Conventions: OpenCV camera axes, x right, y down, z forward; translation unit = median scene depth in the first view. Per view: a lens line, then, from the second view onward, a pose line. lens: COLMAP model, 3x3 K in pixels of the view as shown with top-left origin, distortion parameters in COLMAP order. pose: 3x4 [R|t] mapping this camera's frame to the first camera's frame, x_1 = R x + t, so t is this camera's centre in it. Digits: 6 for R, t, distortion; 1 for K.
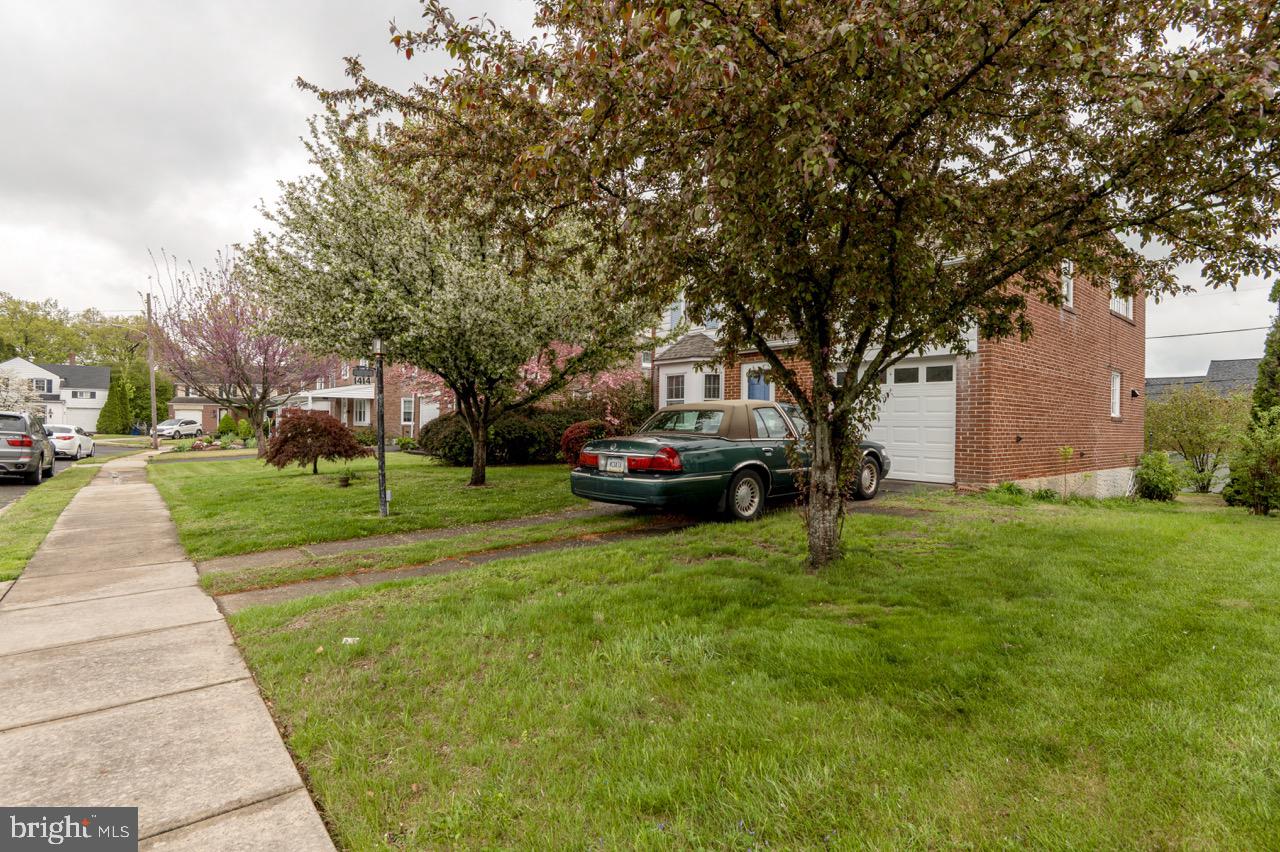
lens RADIAL K [[627.6, 0, 660.1], [0, 627.6, 426.9], [0, 0, 1]] dist [-0.013999, -0.005161]
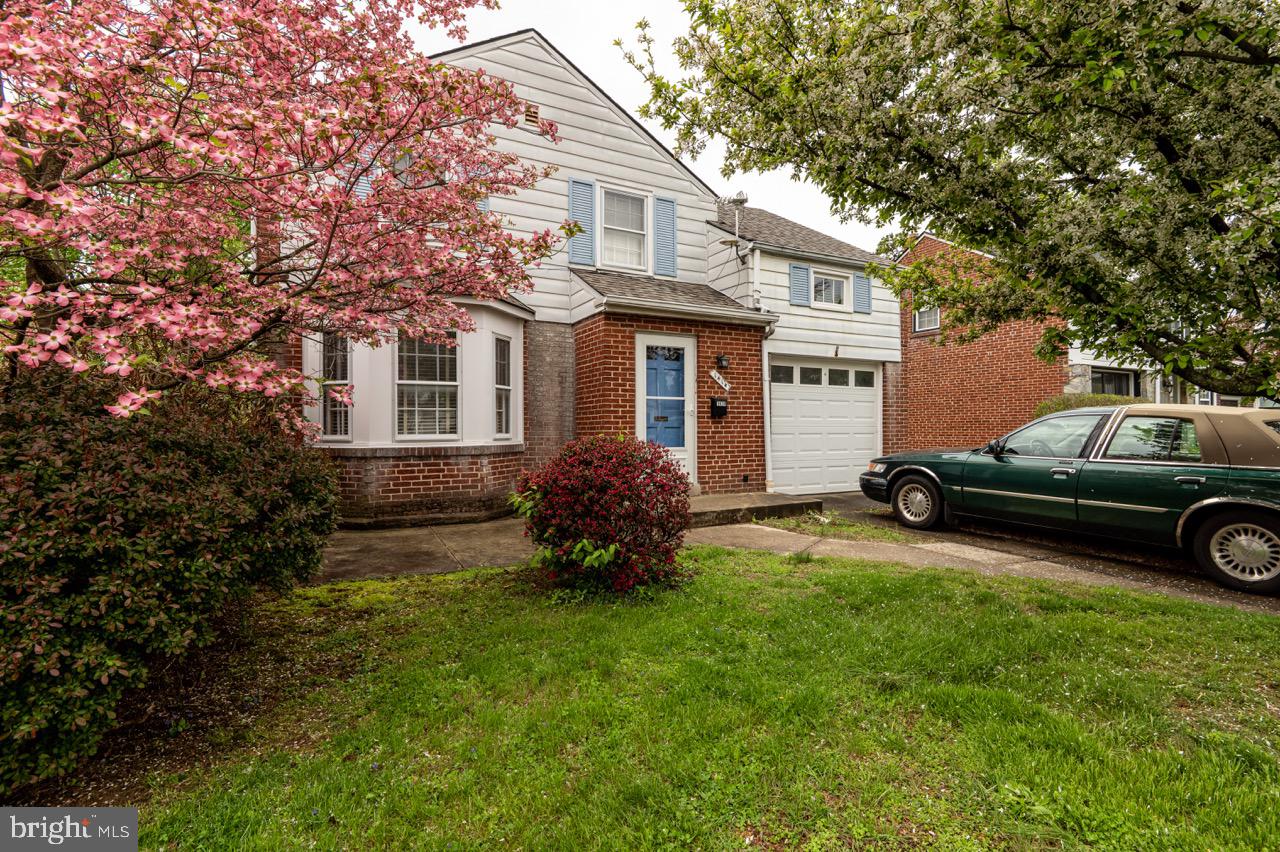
lens RADIAL K [[605.6, 0, 658.7], [0, 605.6, 429.7], [0, 0, 1]] dist [-0.002488, -0.003335]
pose [[0.226771, -0.012127, 0.973873, -0.581902], [0.009019, 0.999906, 0.010351, -0.019213], [-0.973906, 0.006436, 0.226859, 1.160787]]
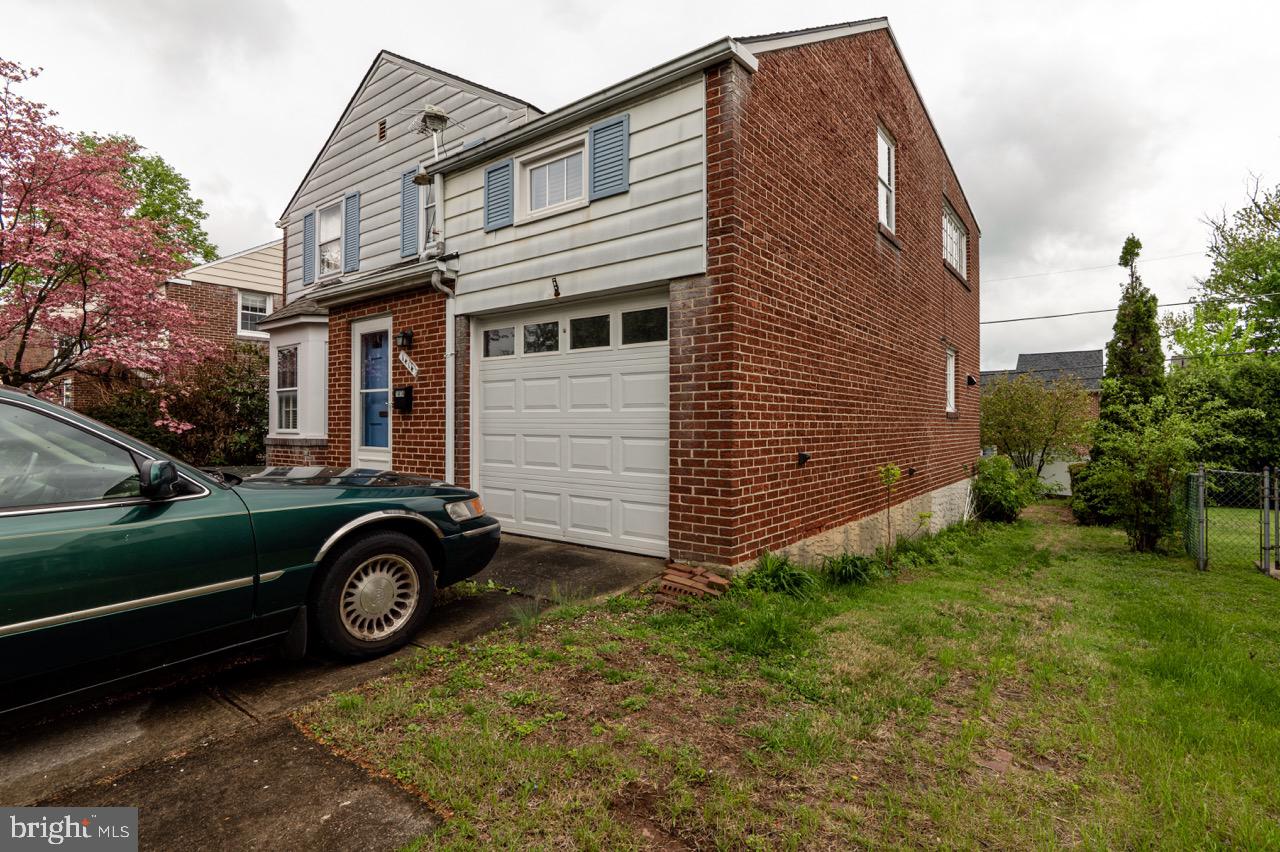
lens RADIAL K [[627.6, 0, 622.7], [0, 627.6, 416.9], [0, 0, 1]] dist [-0.013999, -0.005161]
pose [[0.984008, -0.009025, 0.177896, 0.364004], [0.011011, 0.999888, -0.010180, -0.011502], [-0.177784, 0.011976, 0.983997, 0.562571]]
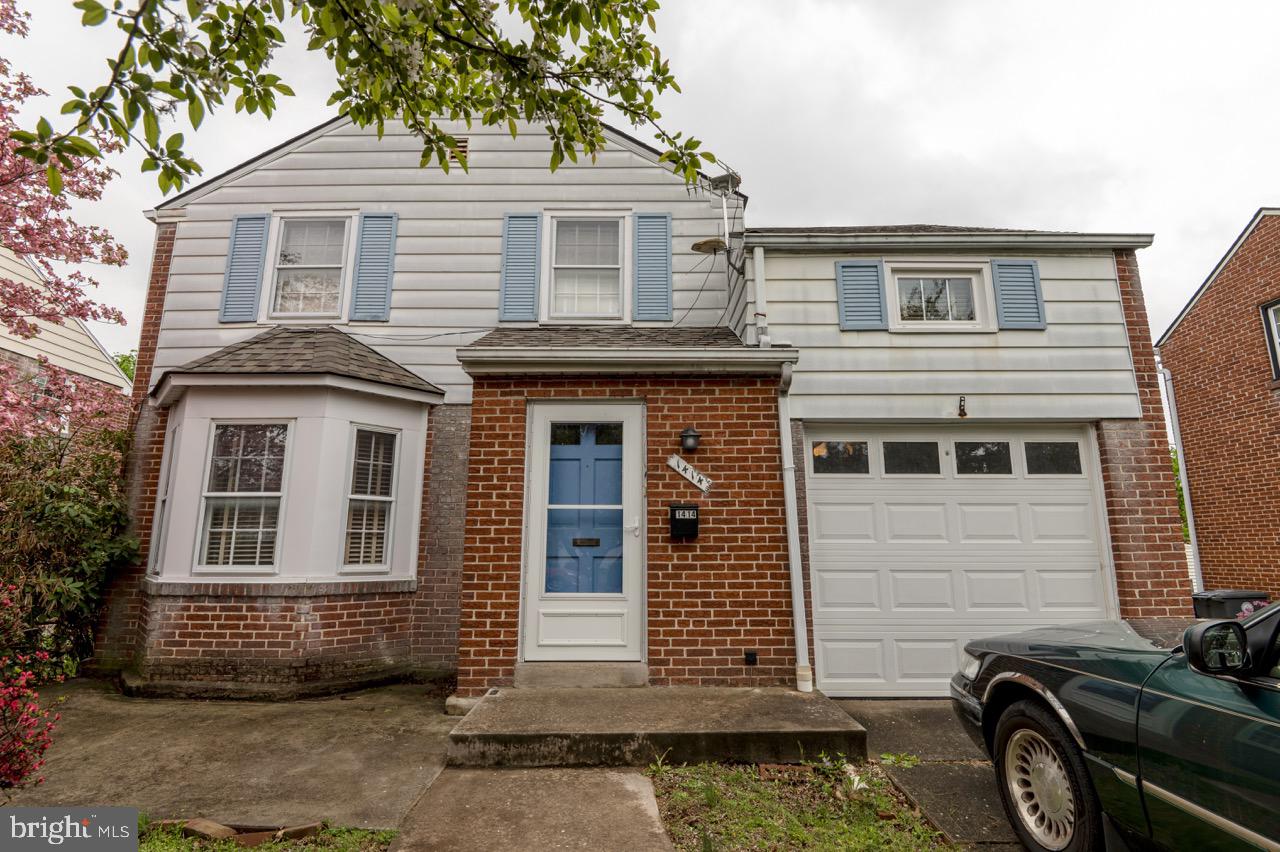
lens RADIAL K [[627.6, 0, 642.9], [0, 627.6, 424.3], [0, 0, 1]] dist [-0.013999, -0.005161]
pose [[0.668989, 0.140143, 0.729940, -0.131711], [0.008746, 0.980512, -0.196267, -0.019423], [-0.743220, 0.137684, 0.654726, 0.967314]]
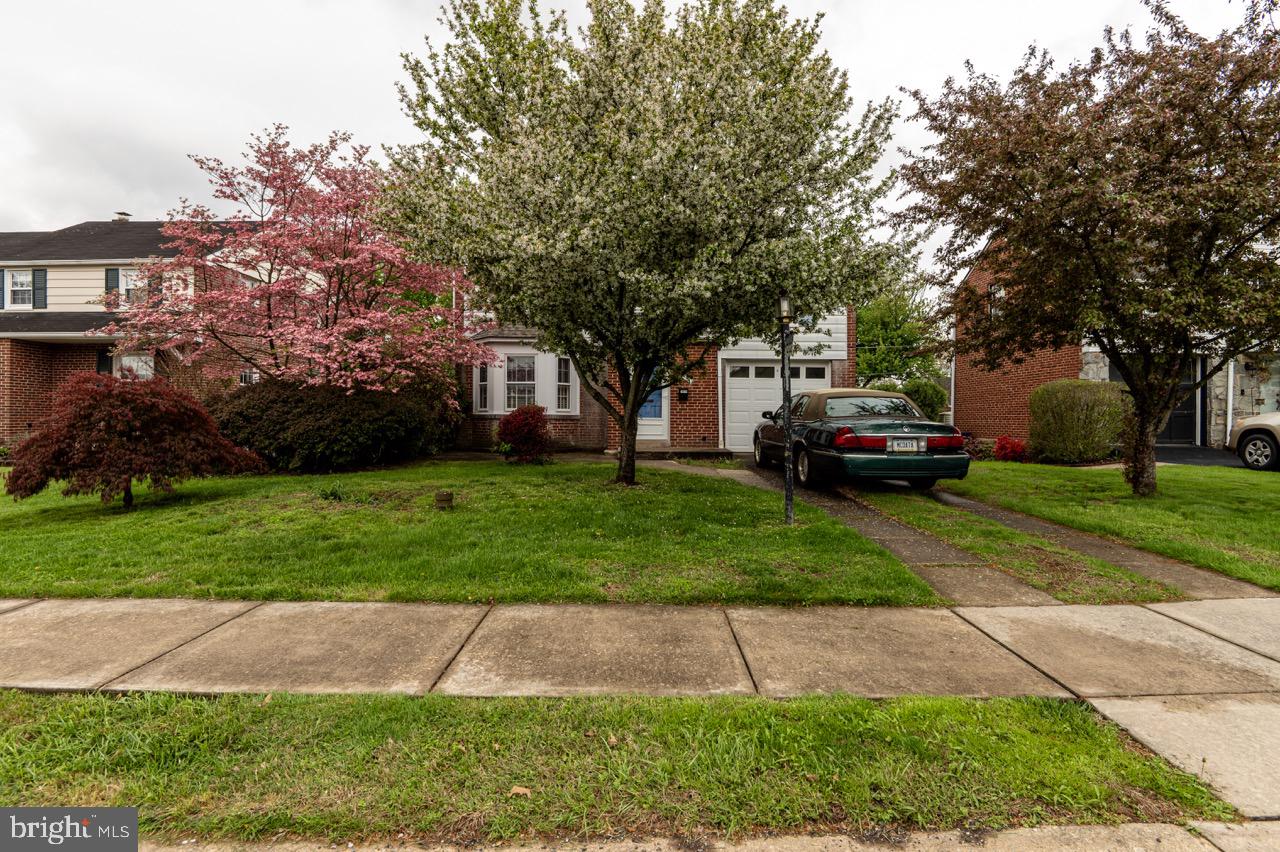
lens RADIAL K [[627.6, 0, 644.8], [0, 627.6, 423.6], [0, 0, 1]] dist [-0.013999, -0.005161]
pose [[0.654545, -0.008541, 0.755975, -0.874867], [0.001880, 0.999951, 0.009670, 0.012355], [-0.756021, -0.004908, 0.654529, 0.408941]]
